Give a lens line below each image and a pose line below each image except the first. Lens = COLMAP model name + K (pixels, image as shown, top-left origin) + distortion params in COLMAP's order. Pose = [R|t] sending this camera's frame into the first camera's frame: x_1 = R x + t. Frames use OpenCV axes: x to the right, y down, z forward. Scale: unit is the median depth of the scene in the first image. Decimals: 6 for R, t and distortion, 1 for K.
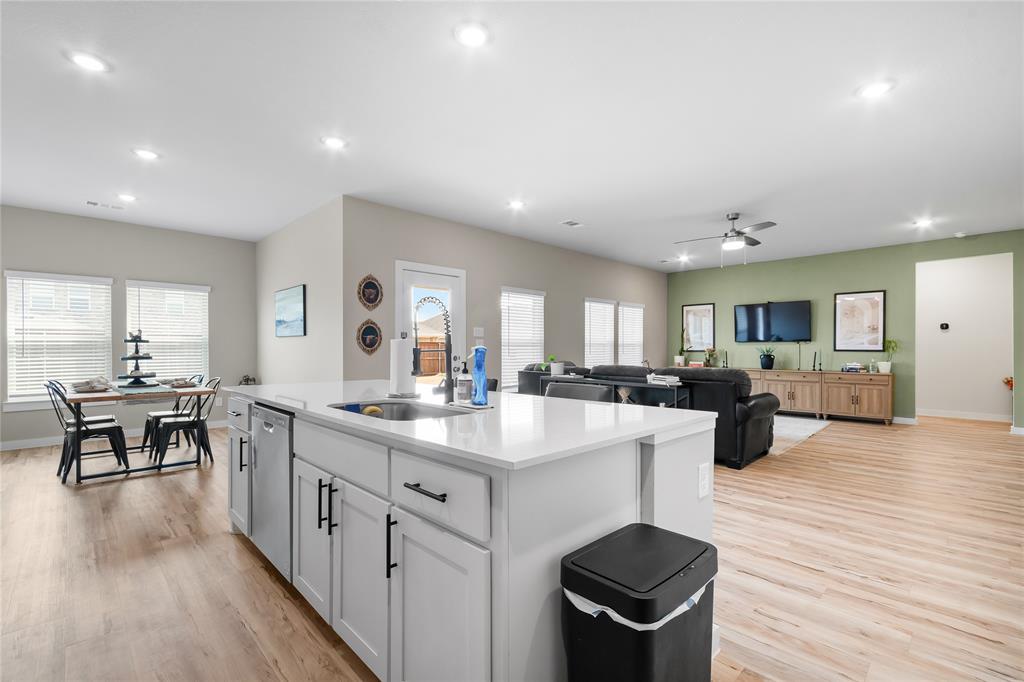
lens RADIAL K [[450.6, 0, 511.9], [0, 450.6, 351.1], [0, 0, 1]] dist [0.002792, 0.000145]
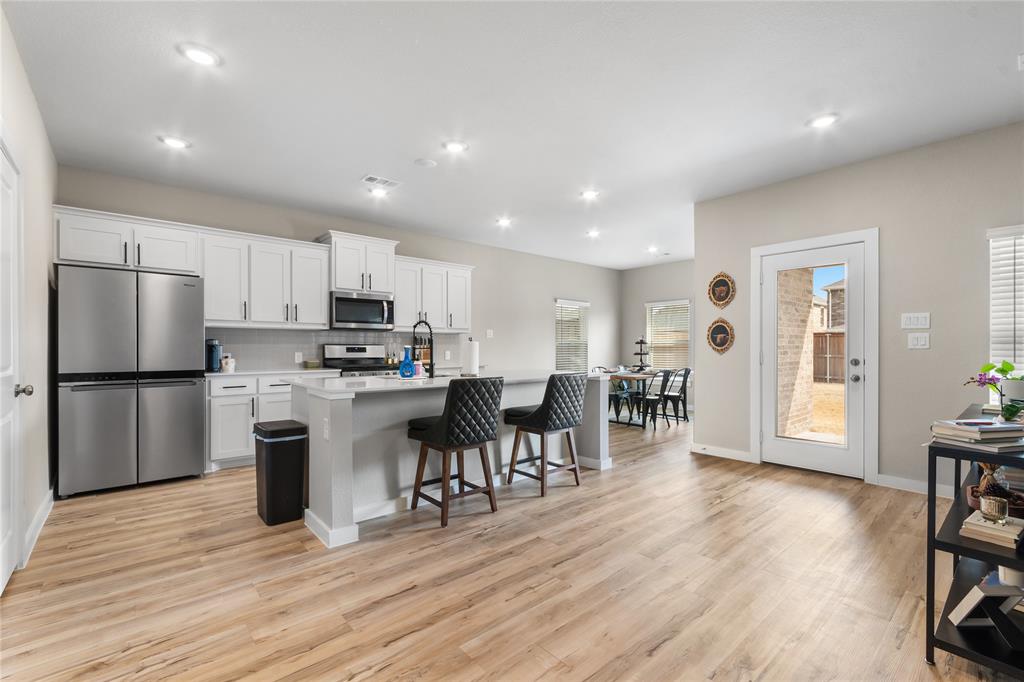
lens RADIAL K [[450.6, 0, 511.9], [0, 450.6, 351.1], [0, 0, 1]] dist [0.002792, 0.000145]
pose [[-0.059259, 0.006051, -0.998224, 0.719611], [-0.007591, 0.999950, 0.006512, -0.001471], [0.998214, 0.007963, -0.059210, 0.635825]]
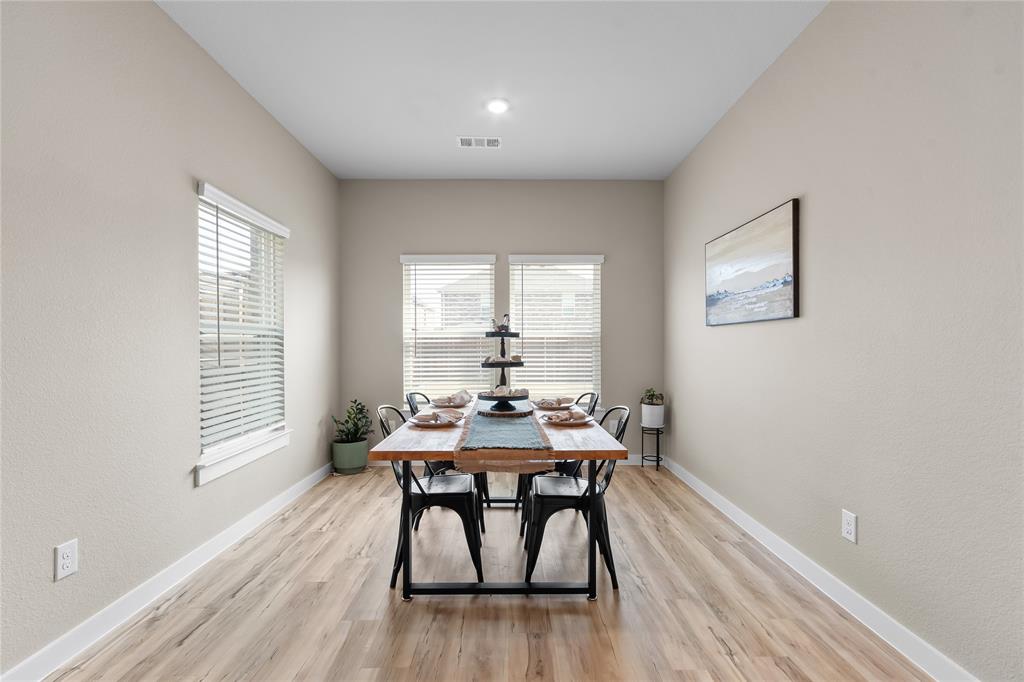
lens RADIAL K [[433.1, 0, 516.1], [0, 433.1, 345.3], [0, 0, 1]] dist [0.000329, -0.000013]
pose [[0.723016, -0.000337, -0.690831, -0.424075], [-0.005140, 0.999970, -0.005868, -0.005835], [0.690812, 0.007793, 0.722992, 0.595490]]
